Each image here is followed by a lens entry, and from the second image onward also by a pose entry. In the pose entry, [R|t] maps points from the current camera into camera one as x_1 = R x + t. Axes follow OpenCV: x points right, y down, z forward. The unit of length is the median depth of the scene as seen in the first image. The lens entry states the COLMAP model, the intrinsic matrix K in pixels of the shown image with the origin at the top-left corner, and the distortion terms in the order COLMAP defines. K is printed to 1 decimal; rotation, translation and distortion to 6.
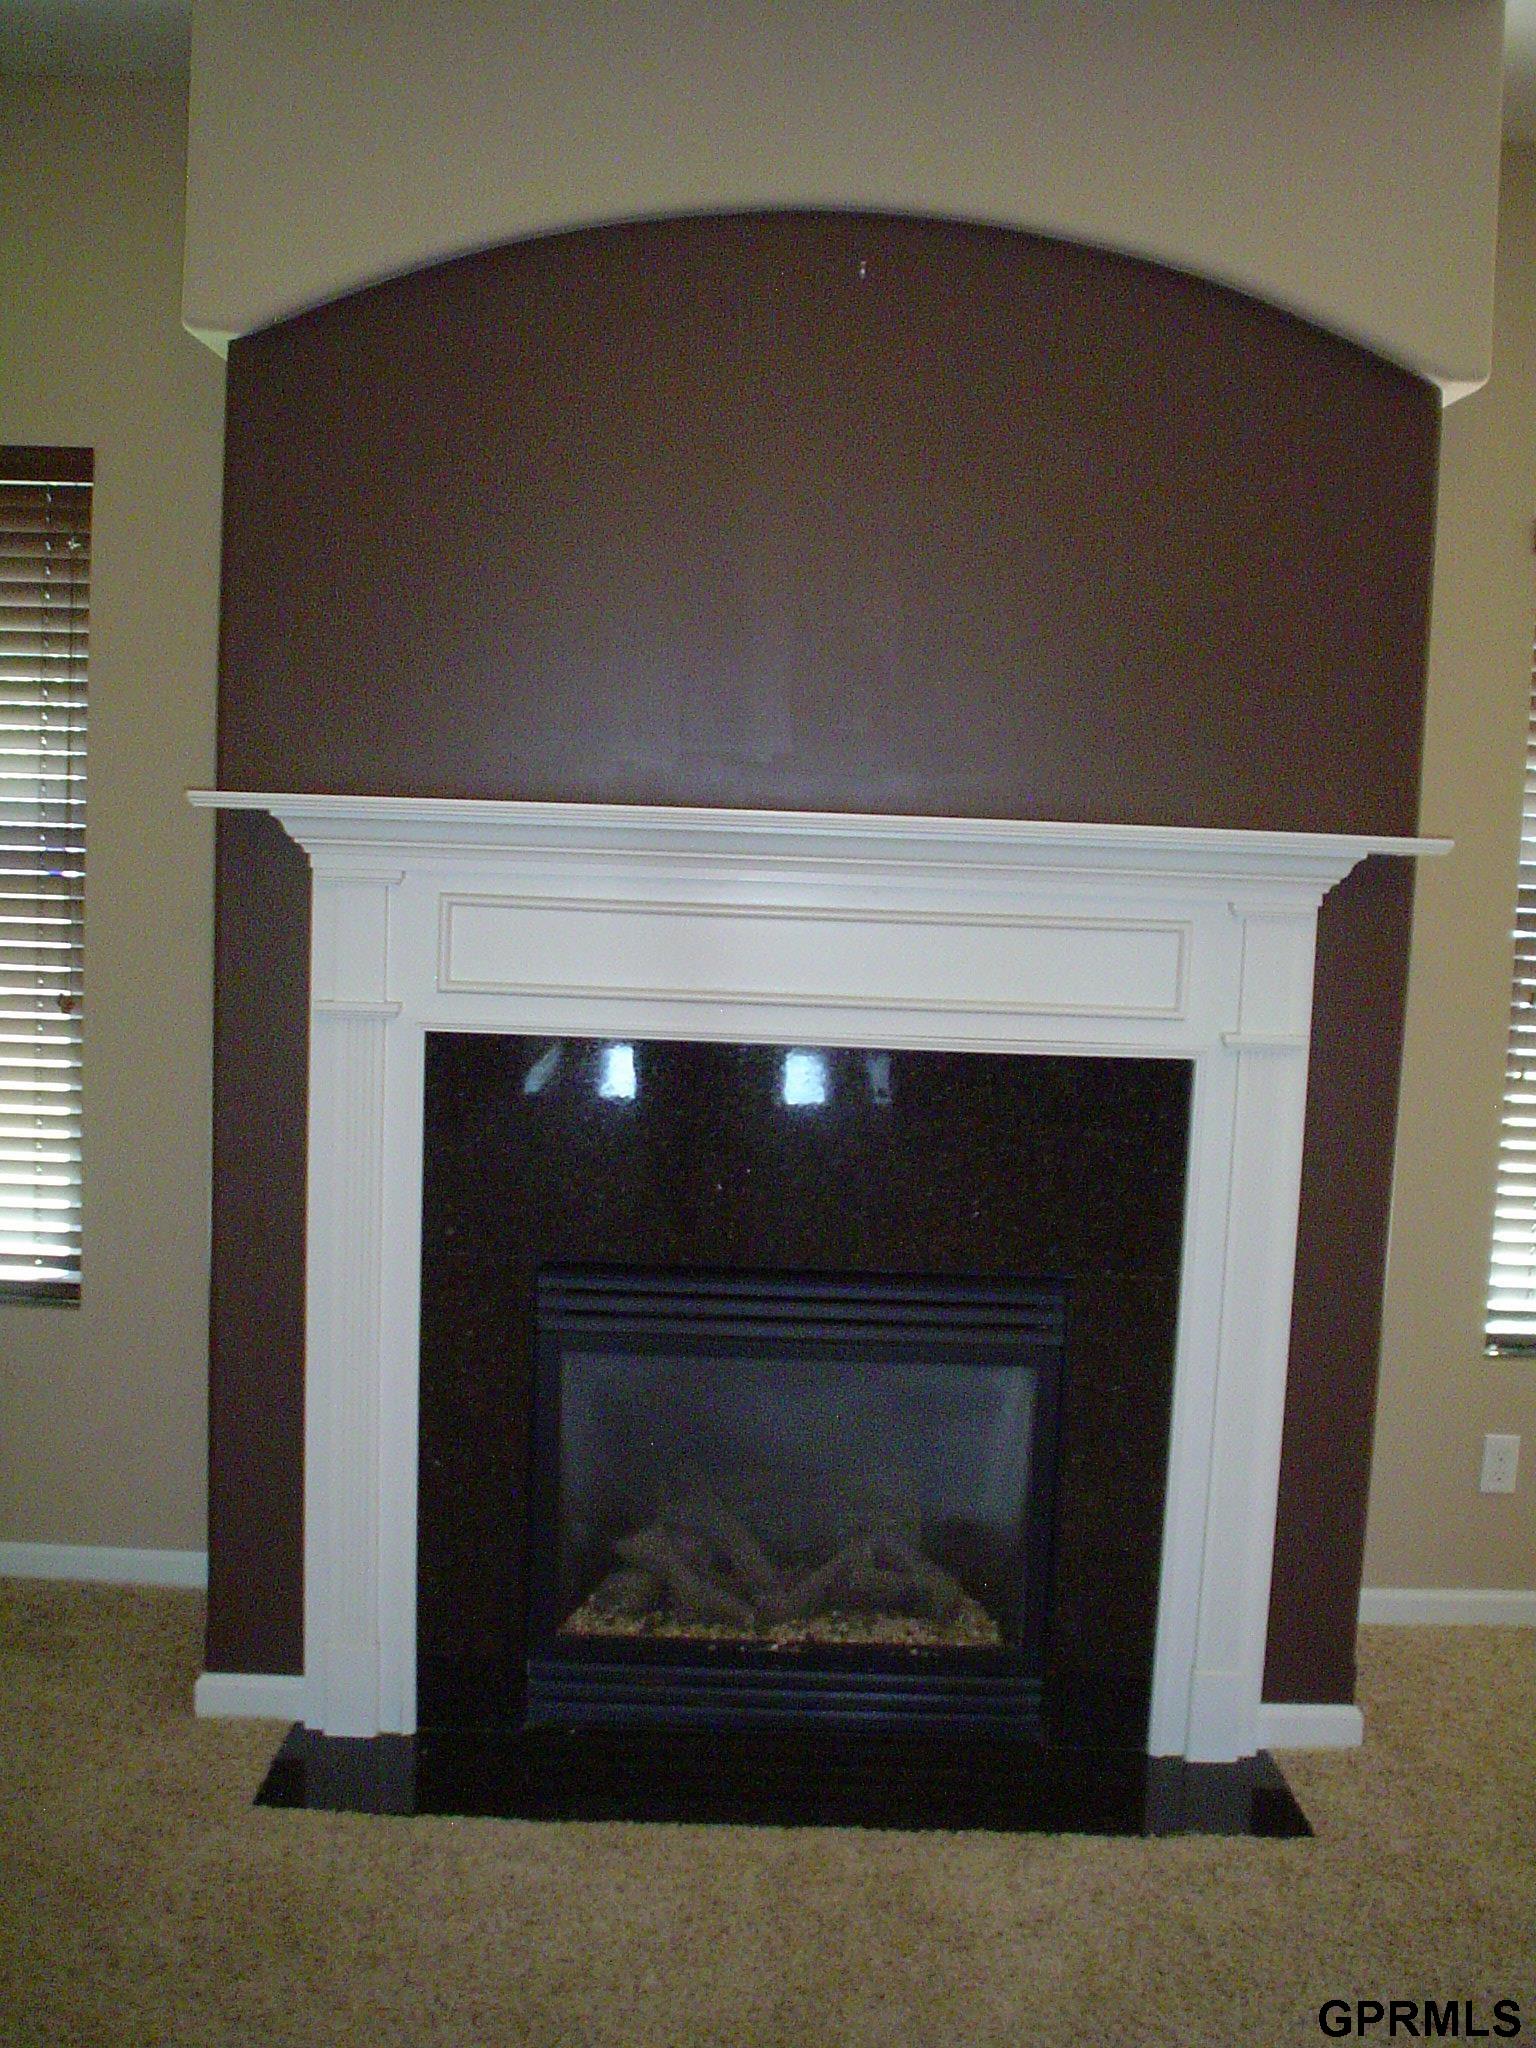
lens RADIAL K [[1973.1, 0, 768.0], [0, 1973.1, 1024.0], [0, 0, 1]] dist [-0.085790, 0.001674]
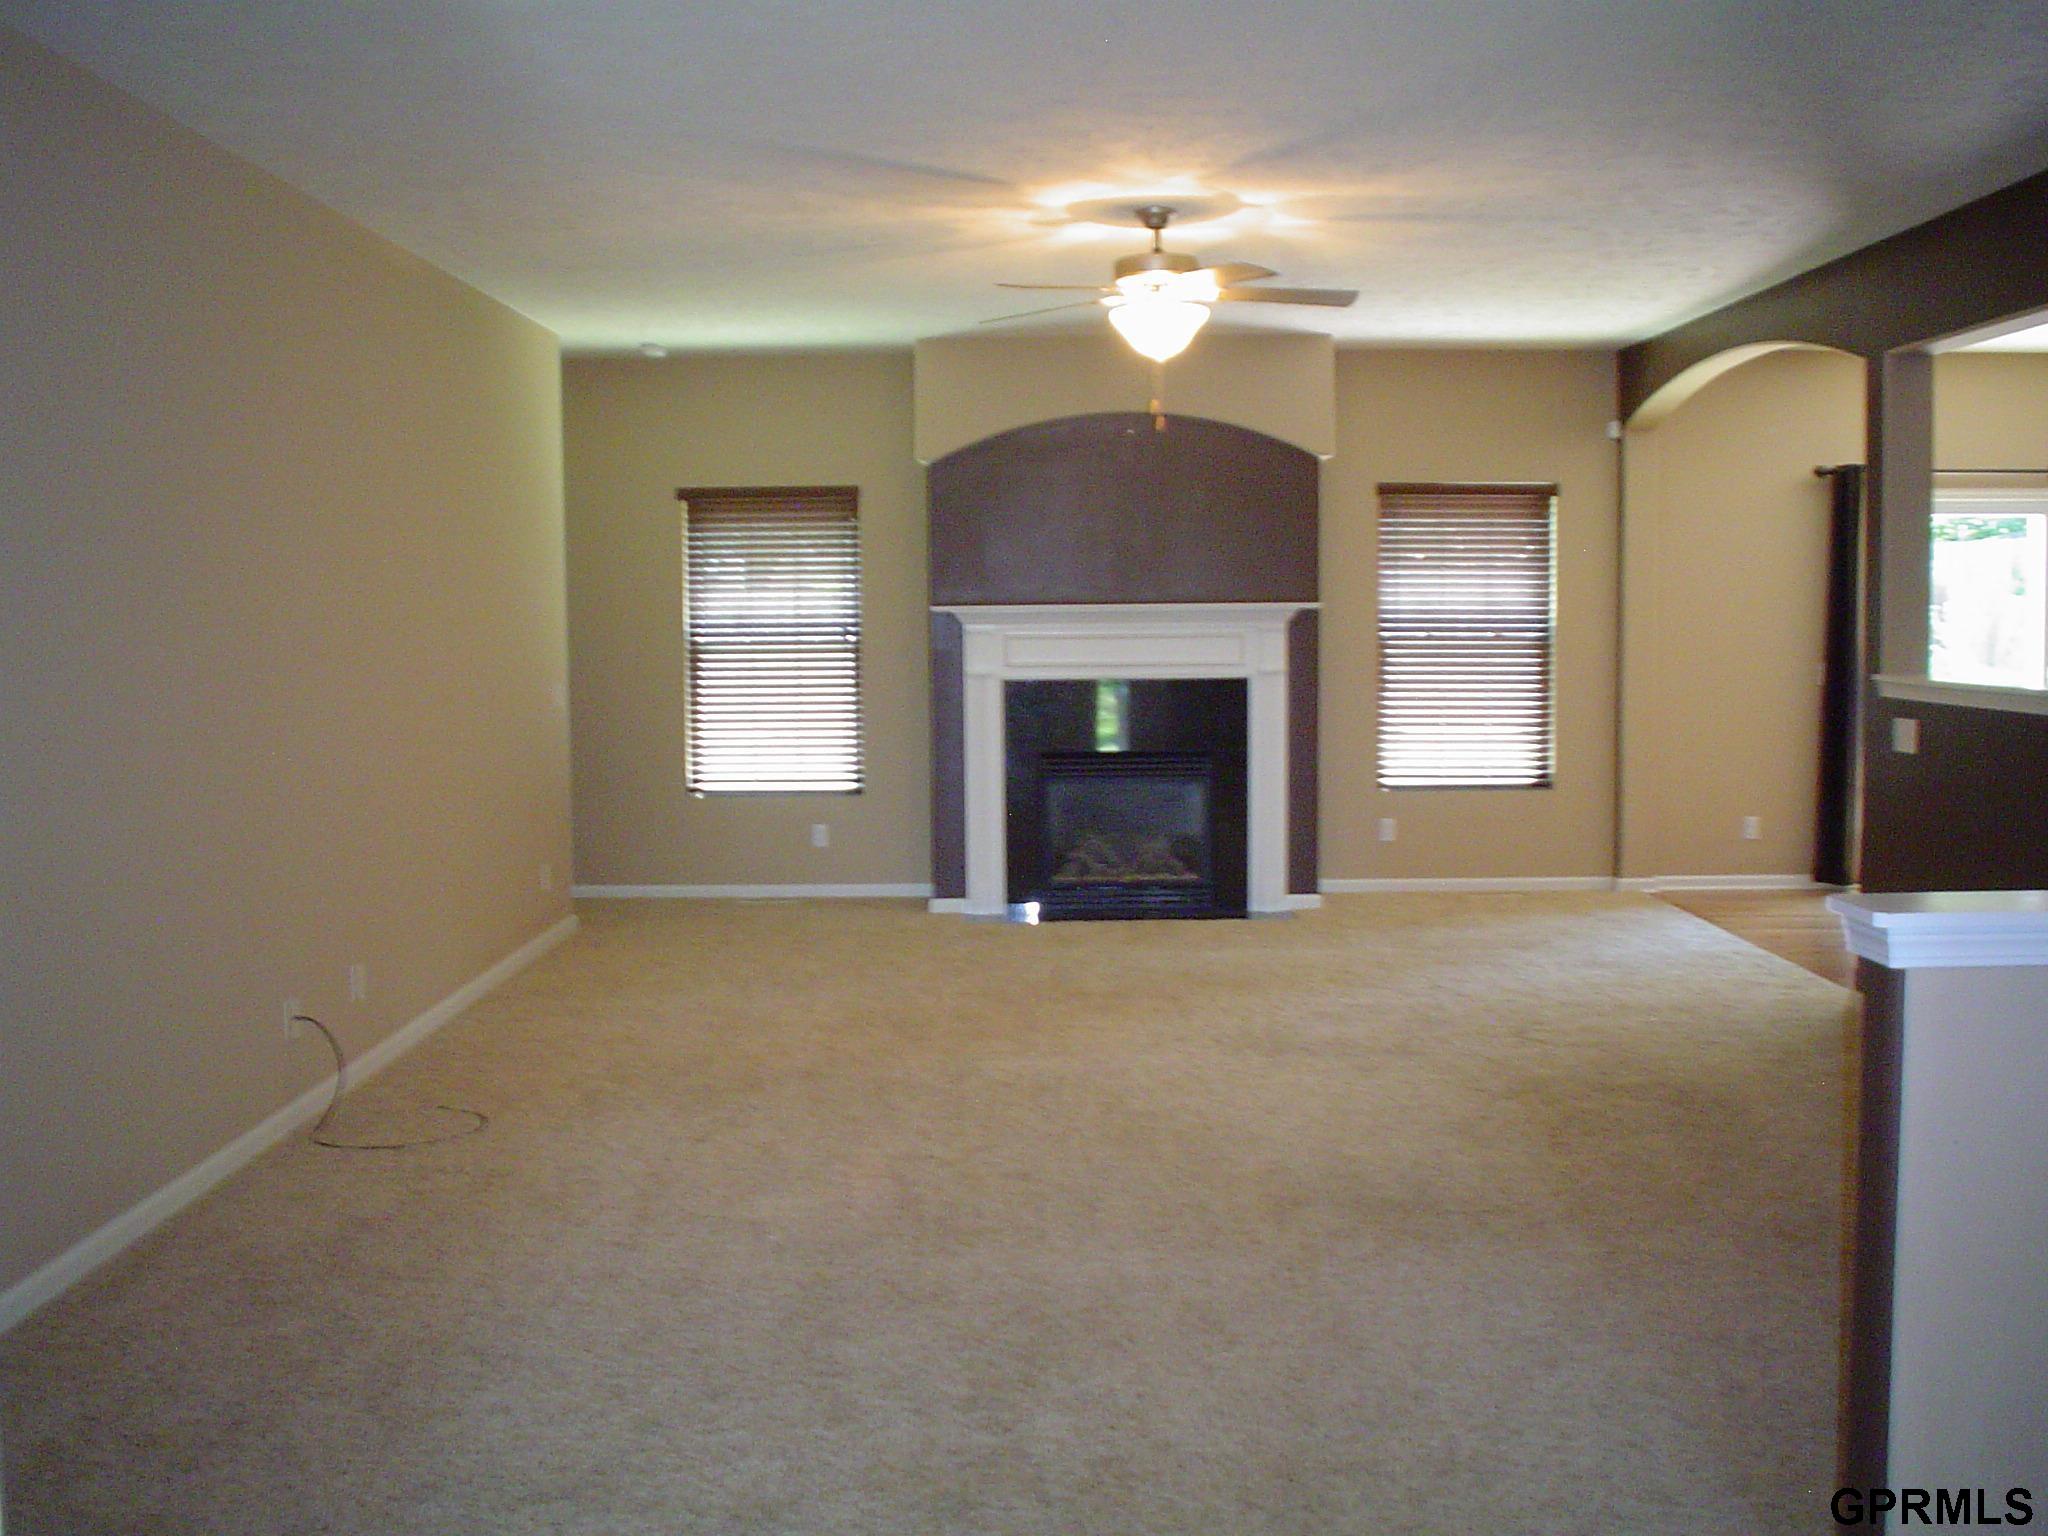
lens RADIAL K [[1973.1, 0, 1024.0], [0, 1973.1, 768.0], [0, 0, 1]] dist [-0.085790, 0.001674]
pose [[0.998430, -0.049111, -0.026955, -0.058653], [0.048764, 0.998721, -0.013381, 0.179678], [0.027578, 0.012046, 0.999547, -2.059853]]
